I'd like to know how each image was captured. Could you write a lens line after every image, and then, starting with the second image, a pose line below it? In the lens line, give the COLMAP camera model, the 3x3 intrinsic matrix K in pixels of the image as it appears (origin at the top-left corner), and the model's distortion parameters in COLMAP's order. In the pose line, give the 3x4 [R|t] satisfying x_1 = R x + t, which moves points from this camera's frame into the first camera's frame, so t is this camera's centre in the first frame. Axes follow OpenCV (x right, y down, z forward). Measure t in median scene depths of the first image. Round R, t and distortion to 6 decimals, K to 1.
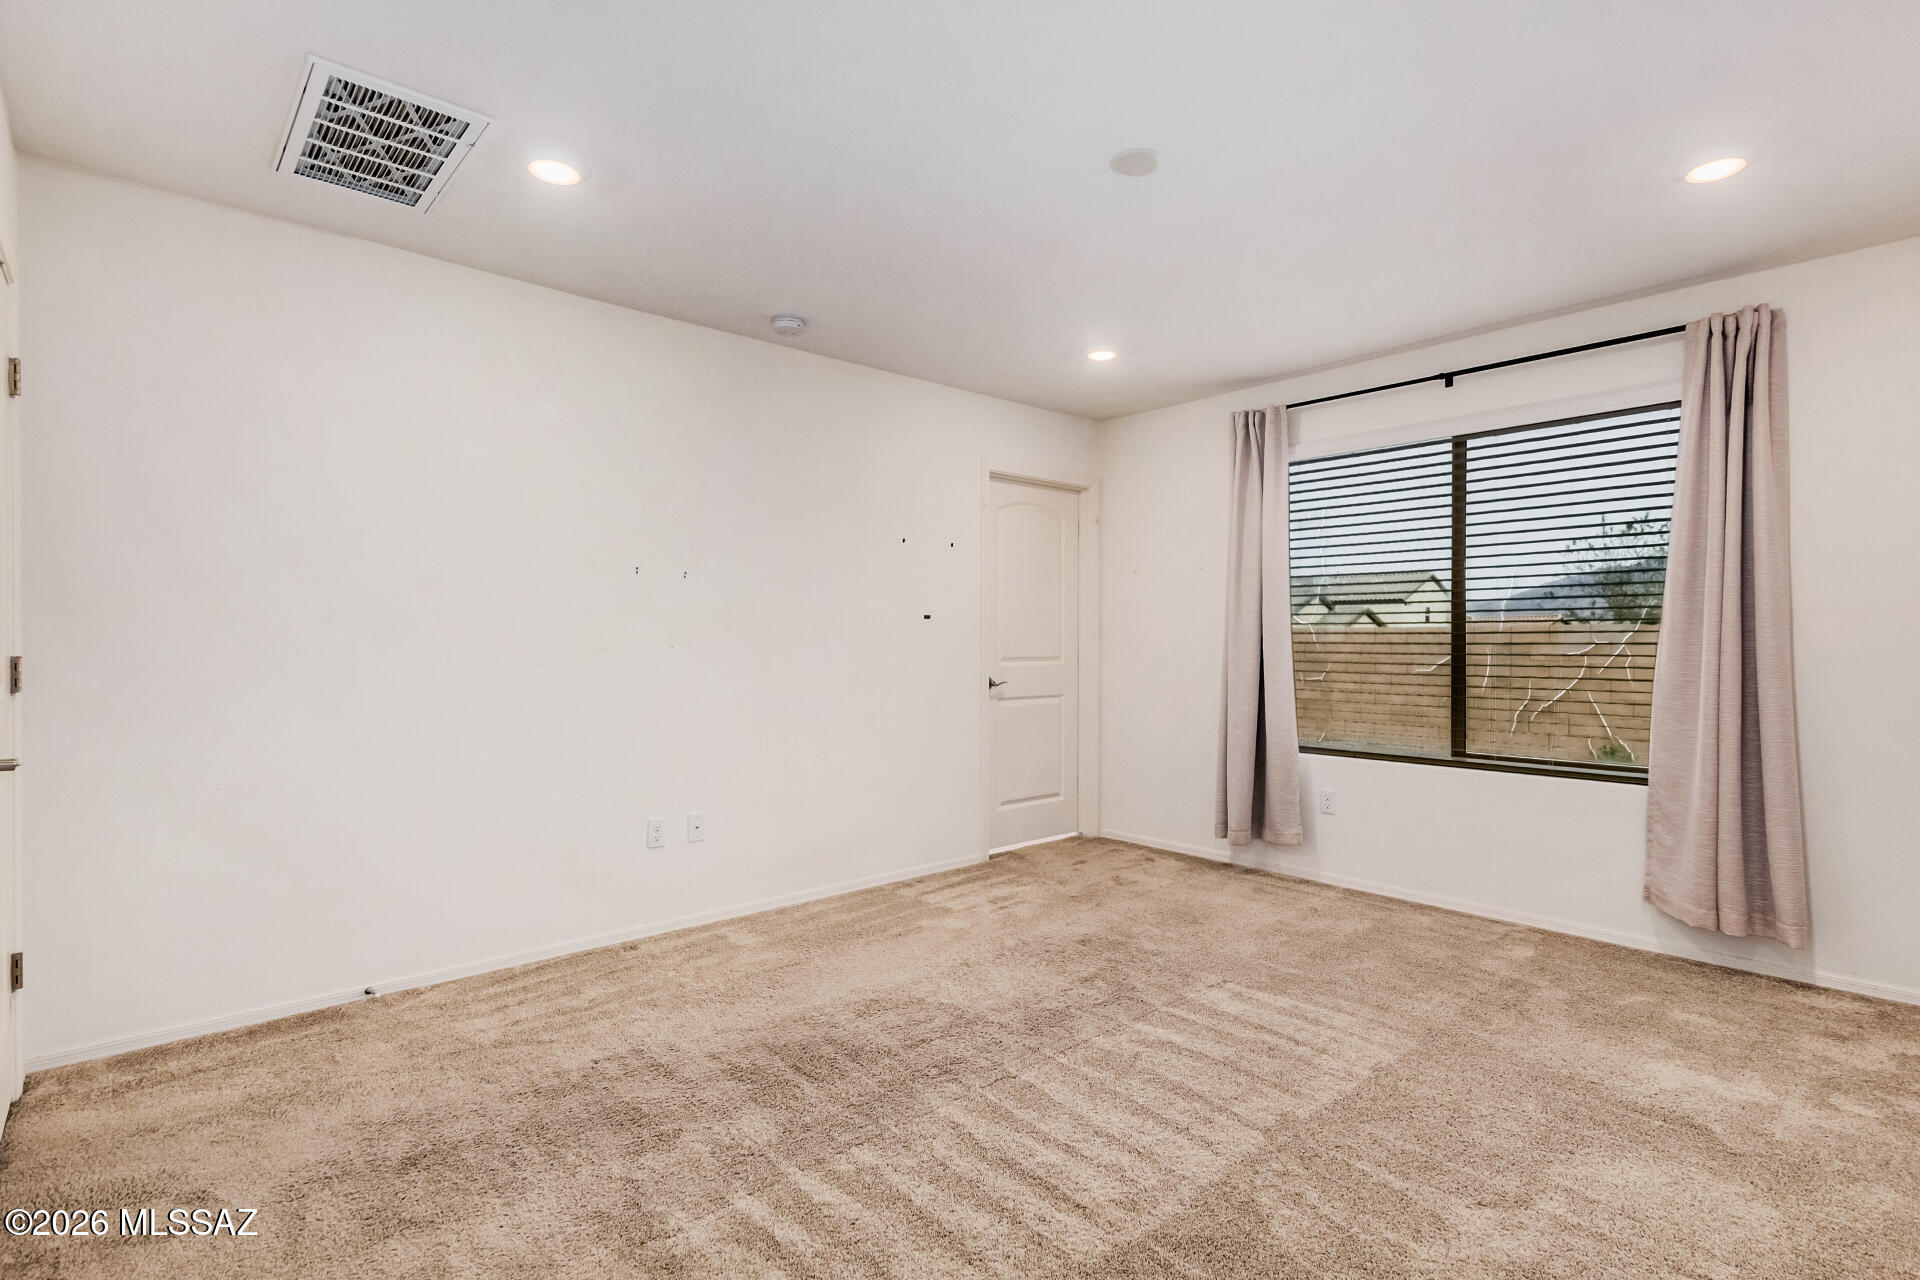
lens RADIAL K [[917.7, 0, 965.2], [0, 917.7, 634.0], [0, 0, 1]] dist [0.009606, -0.000149]
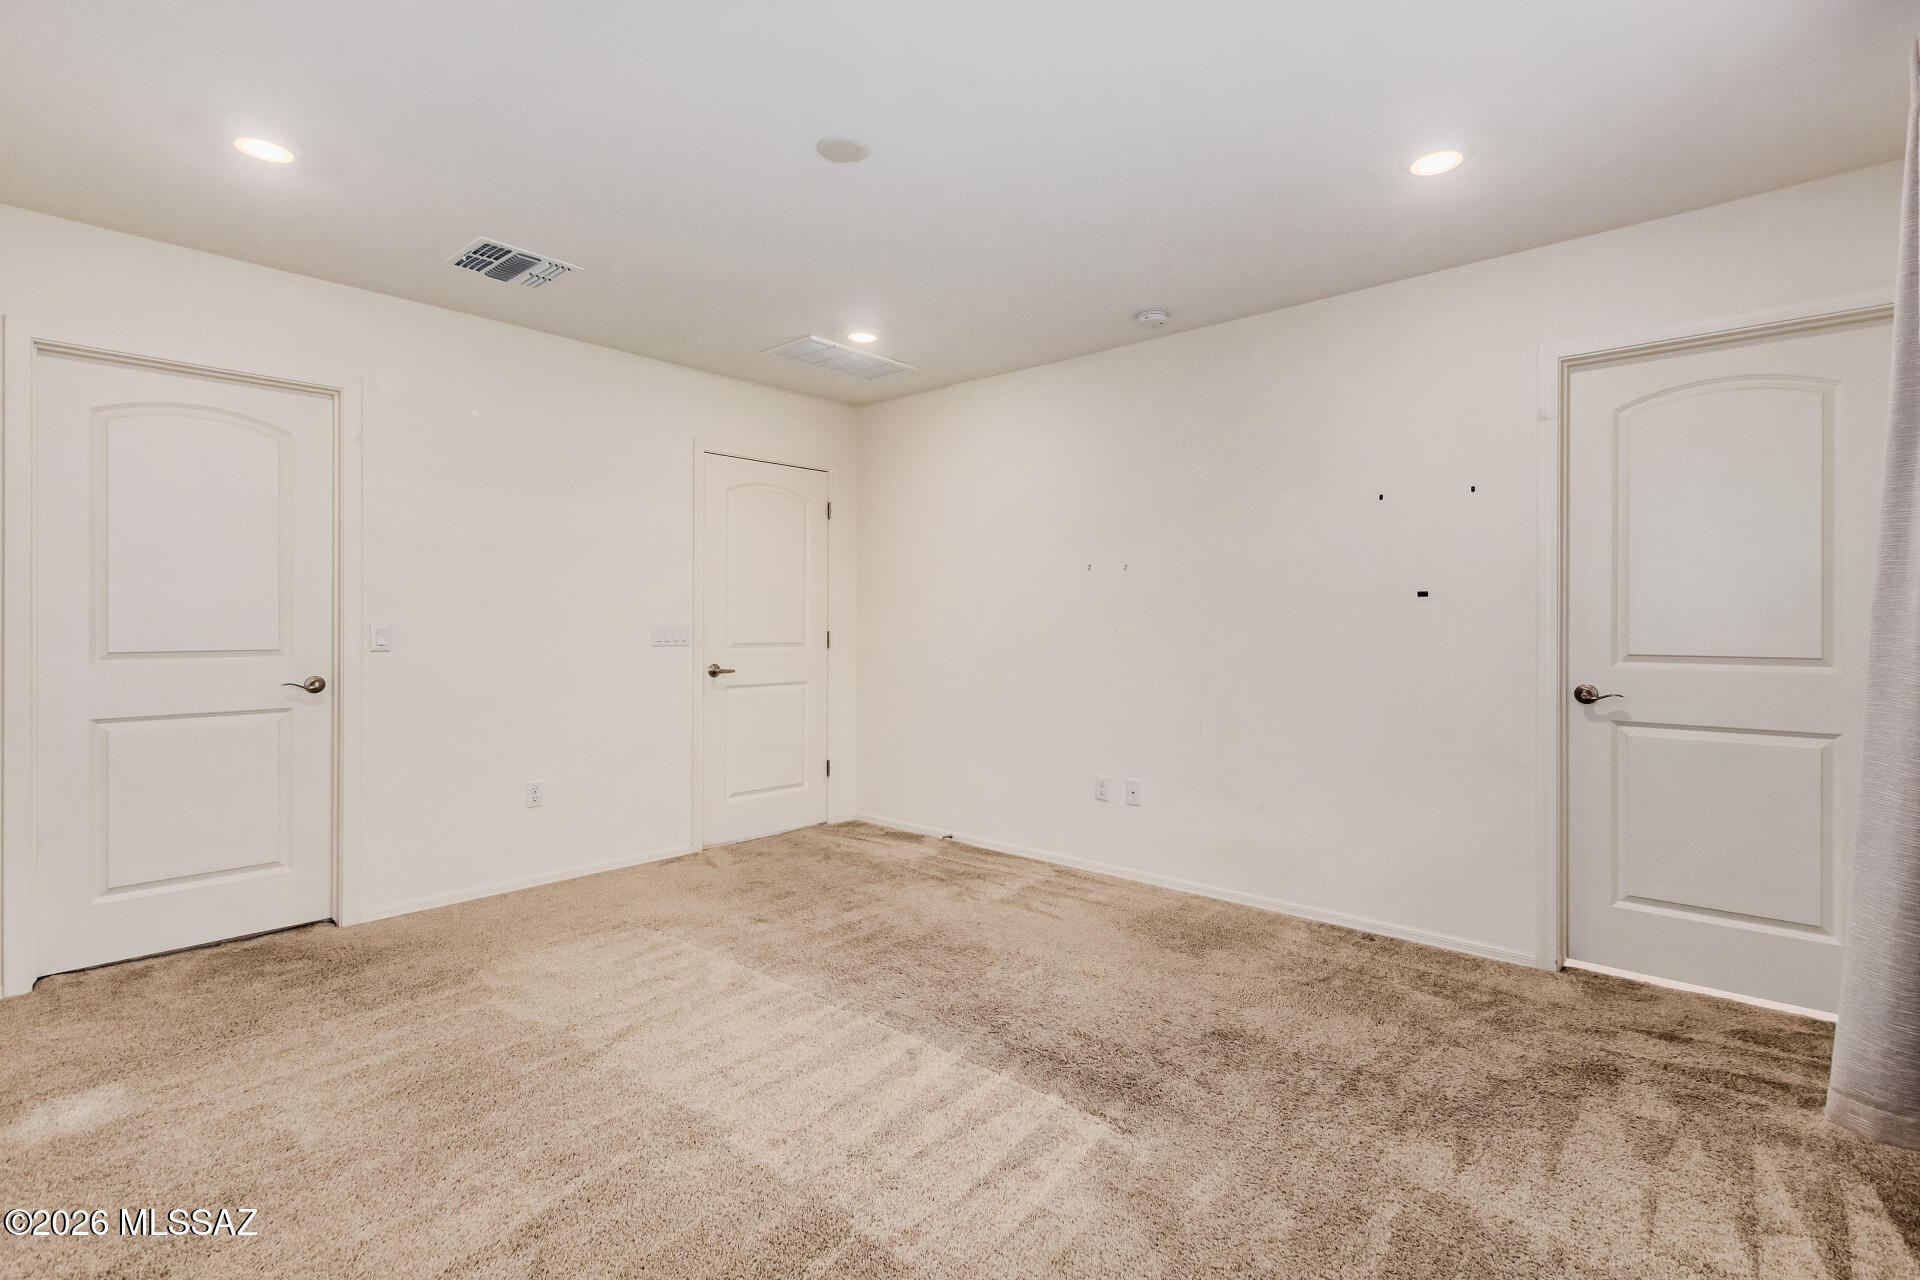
lens RADIAL K [[894.8, 0, 961.0], [0, 894.8, 615.5], [0, 0, 1]] dist [0.000493, -0.000023]
pose [[0.106198, -0.009653, -0.994298, 0.704110], [0.008931, 0.999922, -0.008753, 0.001397], [0.994305, -0.007950, 0.106276, 0.614134]]
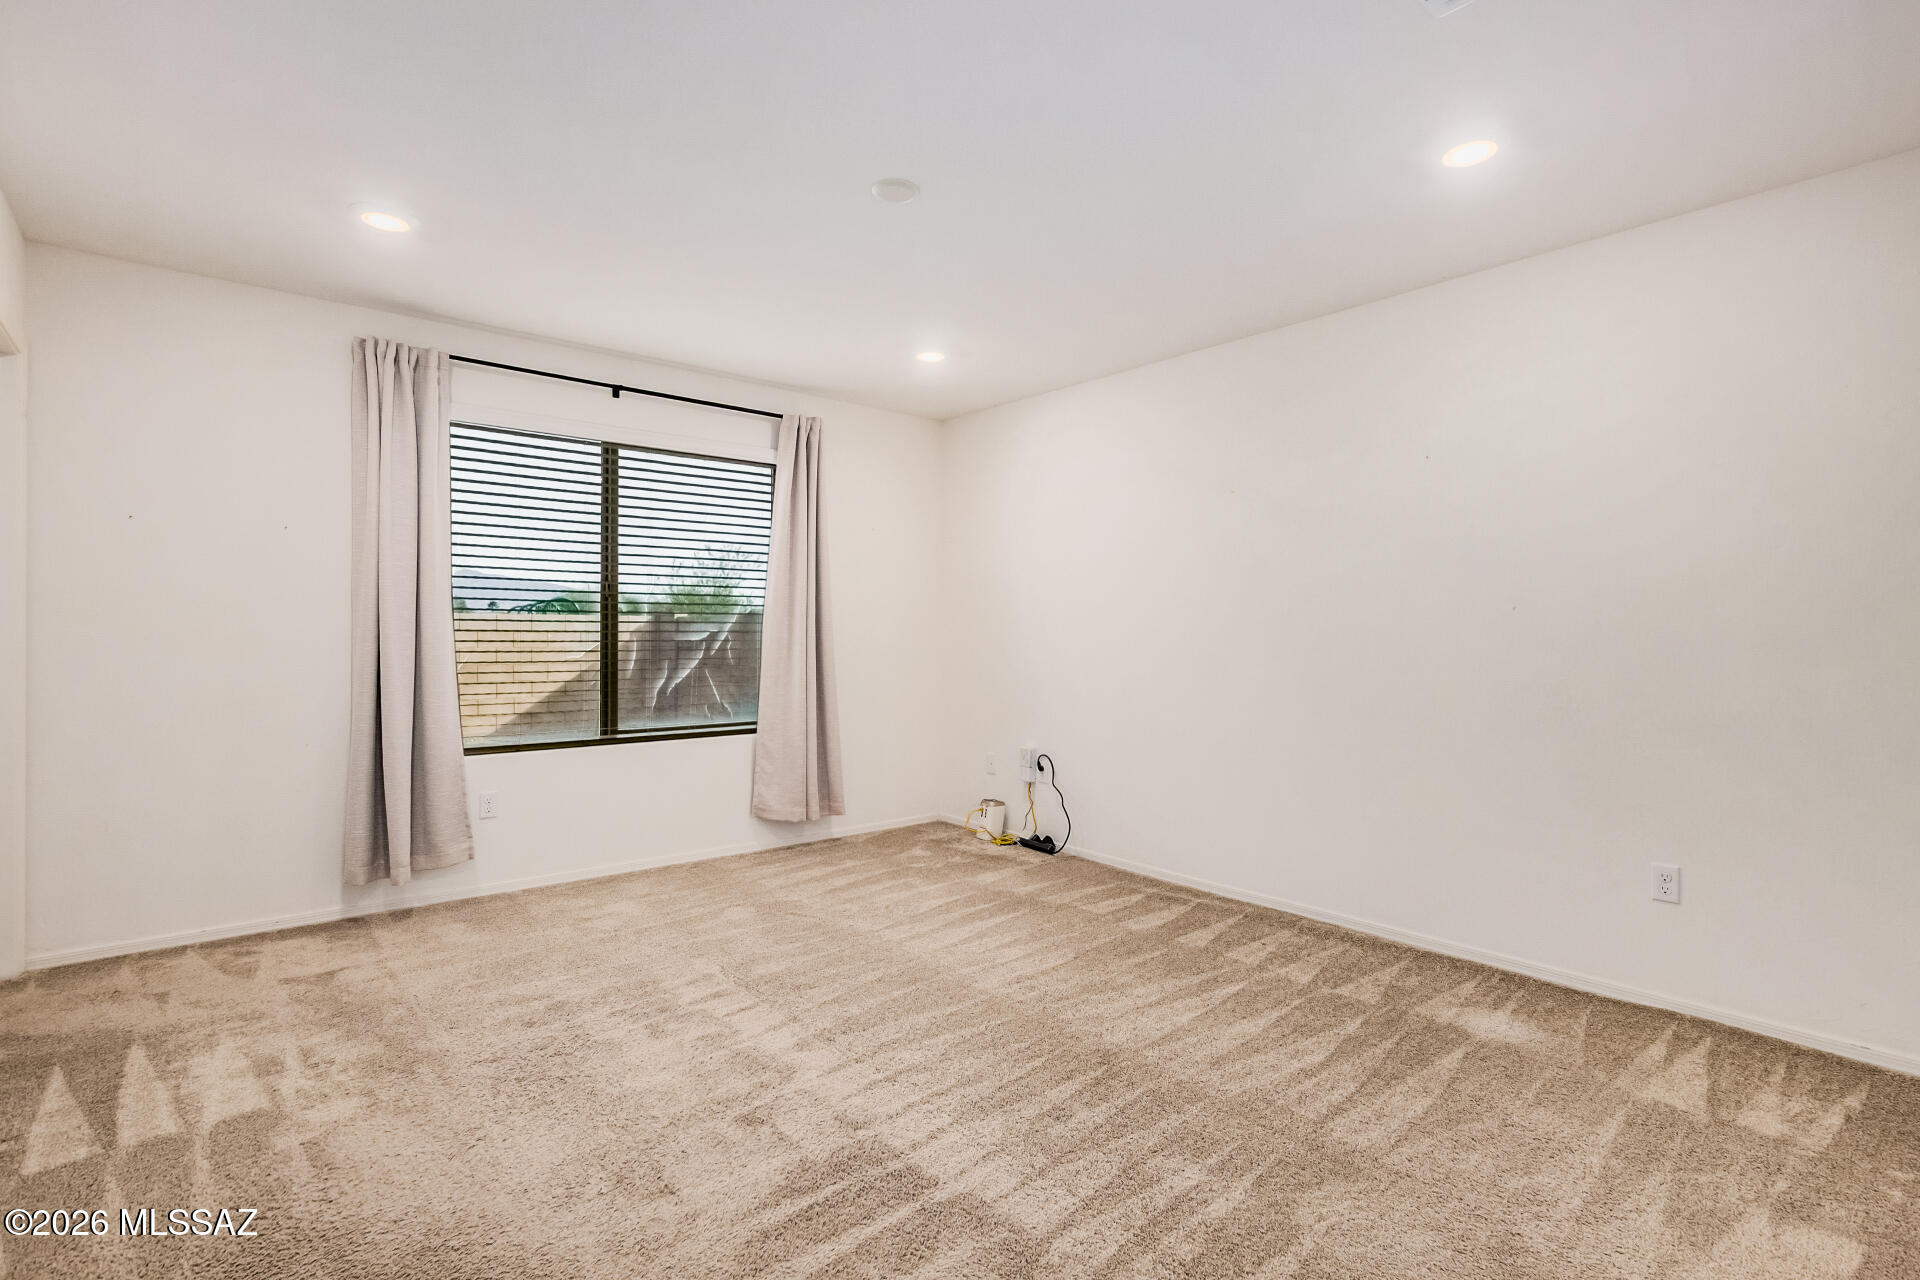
lens RADIAL K [[917.7, 0, 965.2], [0, 917.7, 634.0], [0, 0, 1]] dist [0.009606, -0.000149]
pose [[0.031972, -0.003110, 0.999484, -0.541172], [-0.011389, 0.999929, 0.003476, 0.003922], [-0.999424, -0.011494, 0.031934, 0.535686]]
